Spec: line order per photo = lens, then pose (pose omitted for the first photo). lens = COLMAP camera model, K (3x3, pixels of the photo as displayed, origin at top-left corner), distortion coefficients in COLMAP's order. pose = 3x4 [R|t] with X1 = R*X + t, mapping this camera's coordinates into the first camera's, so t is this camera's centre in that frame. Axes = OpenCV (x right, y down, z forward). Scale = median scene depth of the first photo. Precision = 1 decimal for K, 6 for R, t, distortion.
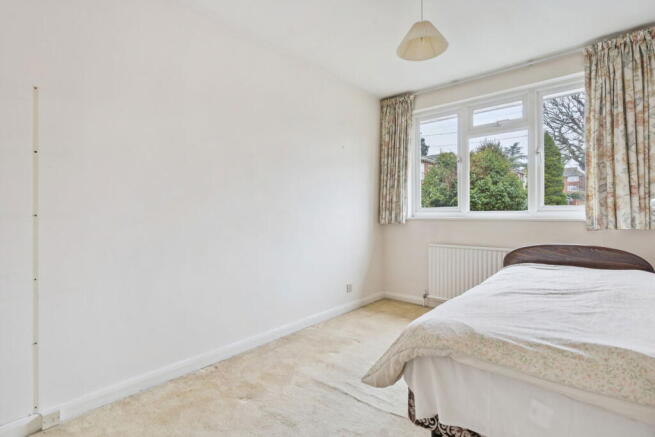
lens RADIAL K [[316.2, 0, 329.1], [0, 316.2, 216.1], [0, 0, 1]] dist [0.003017, 0.000000]
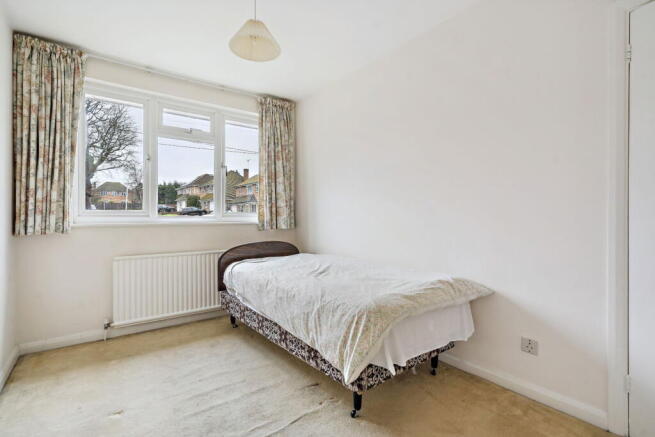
lens RADIAL K [[316.2, 0, 329.9], [0, 316.2, 218.9], [0, 0, 1]] dist [0.003017, 0.000000]
pose [[0.204749, -0.004354, 0.978805, -0.404660], [0.007589, 0.999967, 0.002860, -0.006198], [-0.978785, 0.006843, 0.204776, 0.372111]]
